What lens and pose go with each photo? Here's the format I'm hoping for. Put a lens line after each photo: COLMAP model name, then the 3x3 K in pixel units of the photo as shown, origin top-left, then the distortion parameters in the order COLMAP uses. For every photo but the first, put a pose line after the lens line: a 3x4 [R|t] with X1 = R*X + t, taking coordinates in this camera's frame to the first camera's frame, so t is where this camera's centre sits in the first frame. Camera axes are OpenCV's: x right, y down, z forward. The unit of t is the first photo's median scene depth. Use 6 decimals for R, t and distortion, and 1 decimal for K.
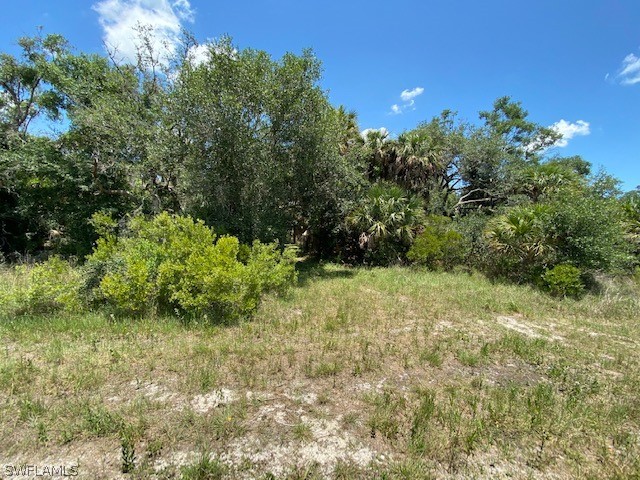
lens RADIAL K [[251.6, 0, 320.0], [0, 251.6, 240.0], [0, 0, 1]] dist [-0.035554, -0.000541]
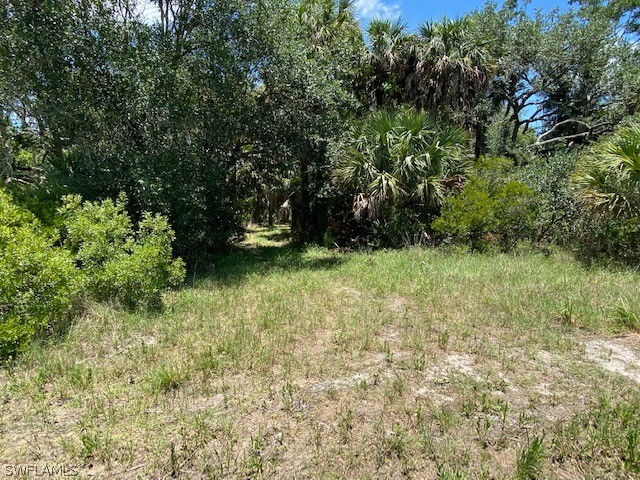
lens RADIAL K [[353.7, 0, 320.0], [0, 353.7, 240.0], [0, 0, 1]] dist [-0.004979, -0.017045]
pose [[0.997210, -0.041717, -0.061898, 0.139286], [0.045065, 0.997539, 0.053707, 0.036548], [0.059505, -0.056347, 0.996636, 0.172135]]
